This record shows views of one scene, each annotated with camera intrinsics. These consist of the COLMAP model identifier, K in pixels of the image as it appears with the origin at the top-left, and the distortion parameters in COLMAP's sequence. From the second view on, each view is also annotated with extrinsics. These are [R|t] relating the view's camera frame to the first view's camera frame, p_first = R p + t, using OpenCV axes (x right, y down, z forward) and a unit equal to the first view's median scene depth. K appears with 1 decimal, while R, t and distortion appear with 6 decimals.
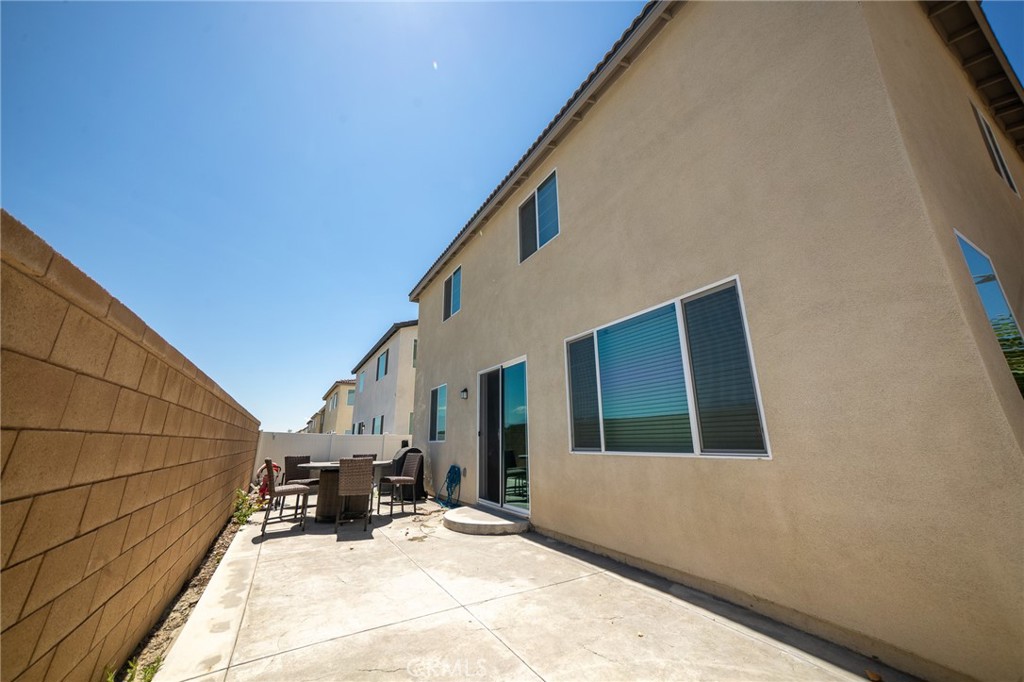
lens RADIAL K [[378.9, 0, 512.0], [0, 378.9, 341.0], [0, 0, 1]] dist [-0.020361, 0.024421]
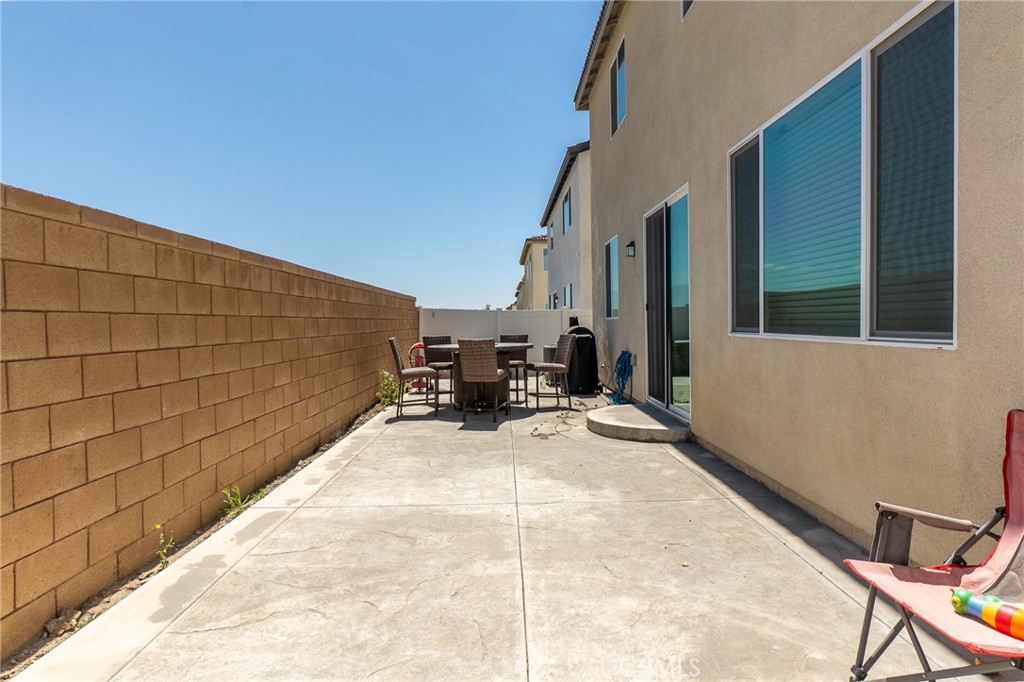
lens RADIAL K [[580.3, 0, 512.0], [0, 580.3, 341.0], [0, 0, 1]] dist [0.000829, -0.000652]
pose [[0.869617, 0.014707, -0.493508, 0.329272], [0.131746, 0.956401, 0.260653, -0.001434], [0.475825, -0.291686, 0.829765, -0.001111]]
